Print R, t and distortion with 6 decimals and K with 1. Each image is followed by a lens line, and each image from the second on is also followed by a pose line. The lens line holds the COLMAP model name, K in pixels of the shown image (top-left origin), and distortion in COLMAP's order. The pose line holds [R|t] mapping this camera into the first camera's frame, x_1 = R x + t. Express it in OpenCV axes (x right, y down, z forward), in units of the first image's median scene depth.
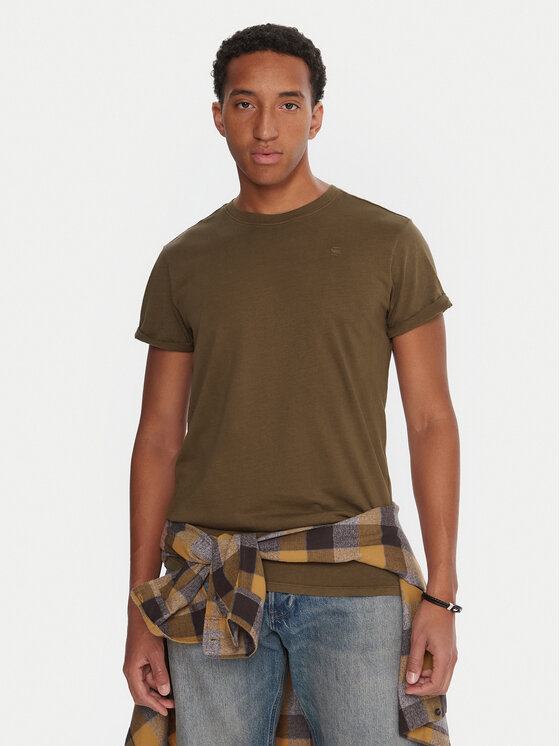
lens RADIAL K [[989.8, 0, 276.2], [0, 989.8, 376.1], [0, 0, 1]] dist [0.030636, 0.000000]
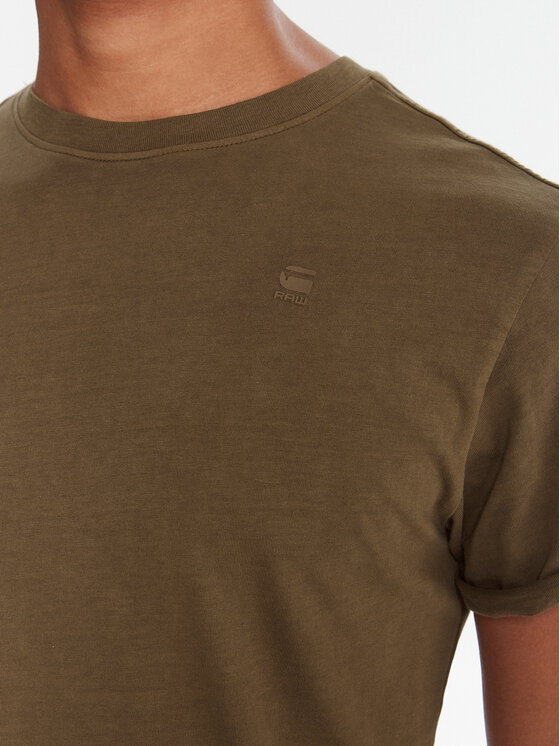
lens RADIAL K [[1064.2, 0, 281.6], [0, 1064.2, 369.3], [0, 0, 1]] dist [0.149703, 0.000000]
pose [[0.979277, 0.162513, -0.120858, 0.094611], [-0.162442, 0.986662, 0.010501, -0.103941], [0.120952, 0.009349, 0.992614, 0.699066]]
